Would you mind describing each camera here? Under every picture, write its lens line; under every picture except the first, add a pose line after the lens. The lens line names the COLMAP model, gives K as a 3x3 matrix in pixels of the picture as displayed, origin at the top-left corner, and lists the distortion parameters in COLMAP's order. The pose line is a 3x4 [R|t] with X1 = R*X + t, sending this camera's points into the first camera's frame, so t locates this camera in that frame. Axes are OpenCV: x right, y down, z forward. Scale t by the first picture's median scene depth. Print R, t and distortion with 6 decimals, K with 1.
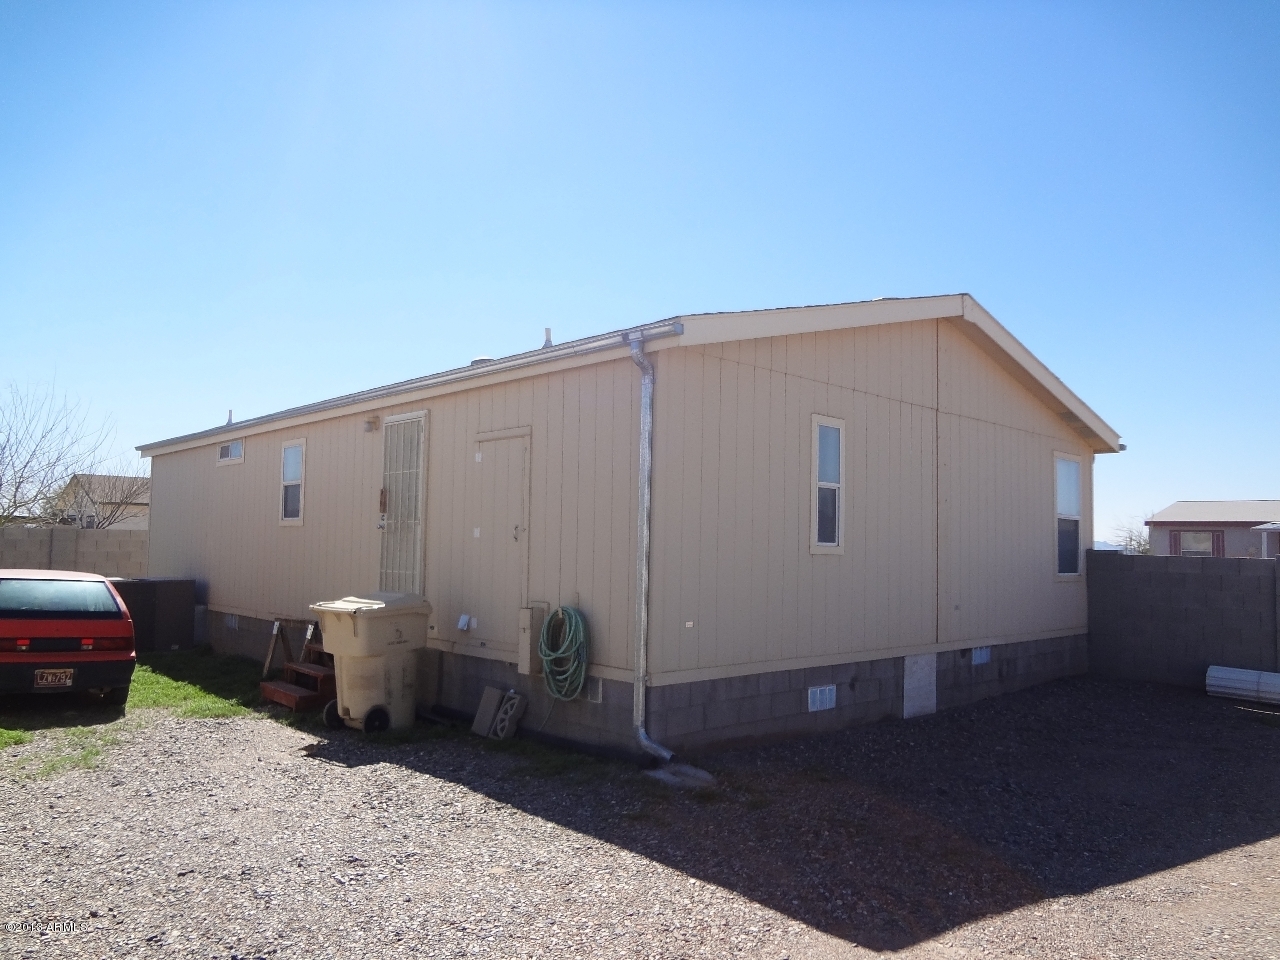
lens RADIAL K [[938.4, 0, 635.8], [0, 938.4, 460.4], [0, 0, 1]] dist [-0.063792, 0.011888]
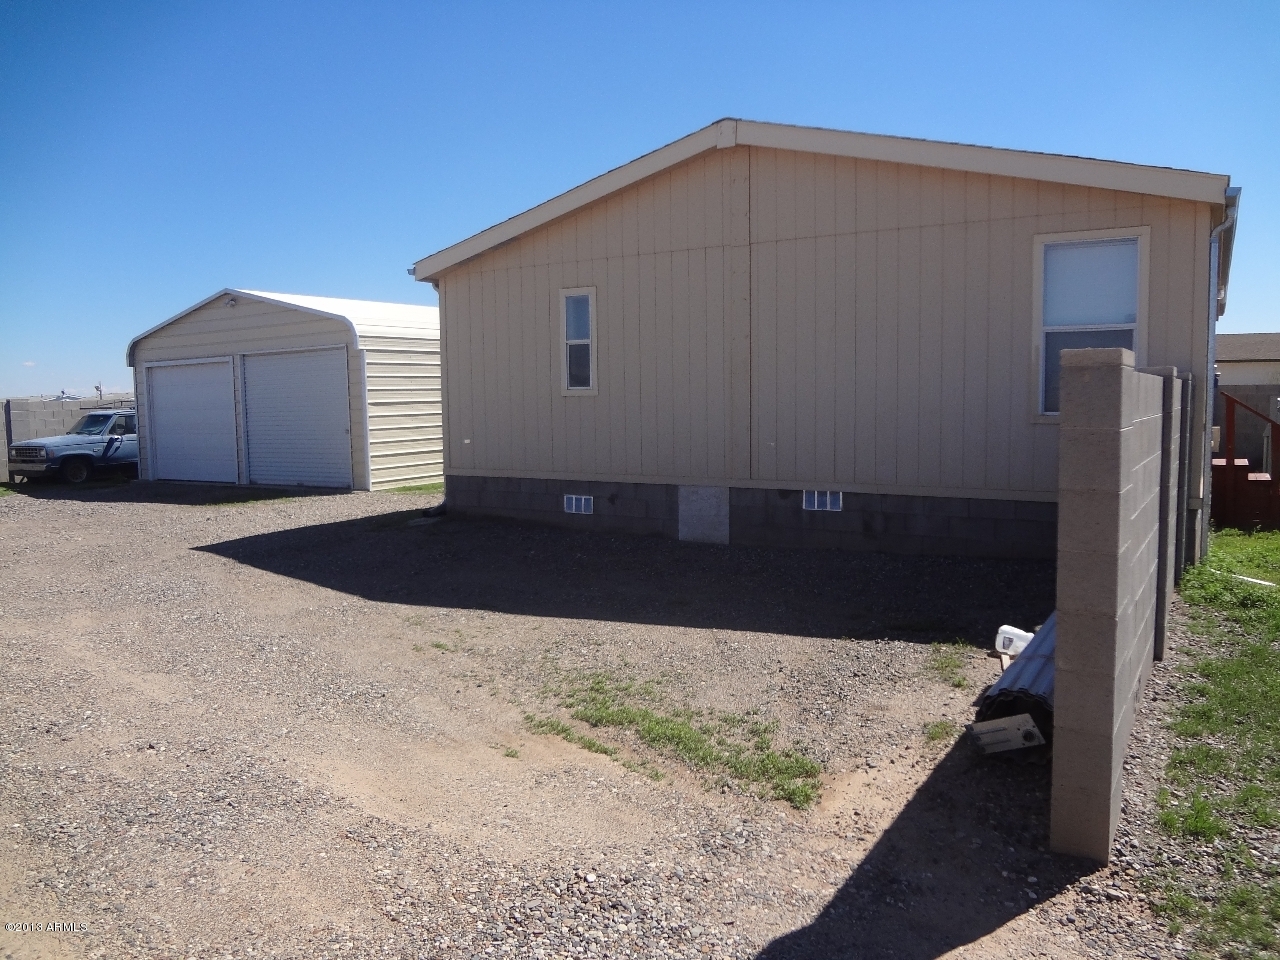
lens RADIAL K [[936.5, 0, 635.4], [0, 936.5, 457.5], [0, 0, 1]] dist [-0.068224, 0.024413]
pose [[0.265352, 0.034093, -0.963549, 1.445742], [0.106651, 0.992204, 0.064478, 0.107349], [0.958235, -0.119872, 0.259647, 0.711535]]
